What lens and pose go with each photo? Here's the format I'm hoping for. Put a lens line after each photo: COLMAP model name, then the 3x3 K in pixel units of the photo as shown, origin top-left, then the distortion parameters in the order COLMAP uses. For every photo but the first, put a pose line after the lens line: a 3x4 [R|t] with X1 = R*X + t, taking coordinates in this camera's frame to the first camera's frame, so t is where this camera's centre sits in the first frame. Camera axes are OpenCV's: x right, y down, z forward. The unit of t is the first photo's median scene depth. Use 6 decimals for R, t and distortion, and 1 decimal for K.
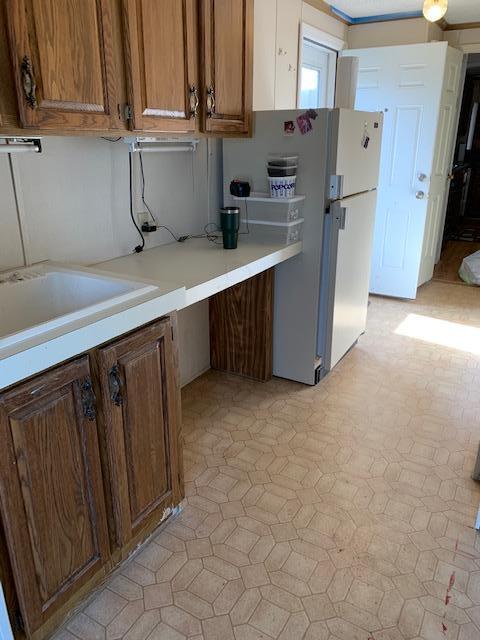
lens RADIAL K [[485.6, 0, 239.7], [0, 485.6, 318.4], [0, 0, 1]] dist [0.035144, -0.050949]
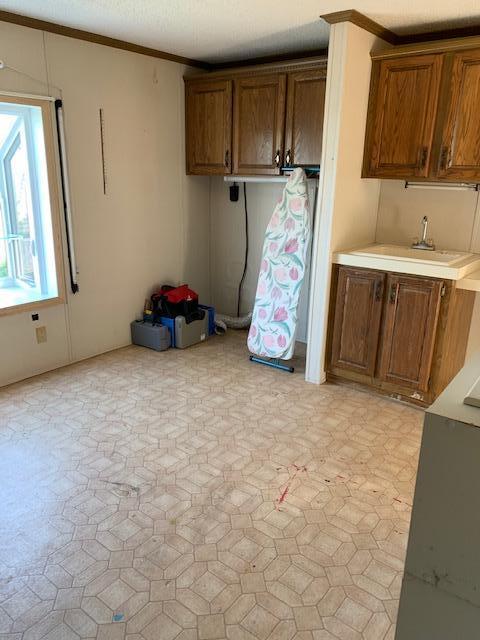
lens RADIAL K [[485.6, 0, 239.8], [0, 485.6, 320.1], [0, 0, 1]] dist [0.035144, -0.050949]
pose [[-0.118723, 0.284782, -0.951212, 1.814278], [-0.364631, 0.878549, 0.308538, -0.169185], [0.923552, 0.383472, -0.000464, 0.398975]]
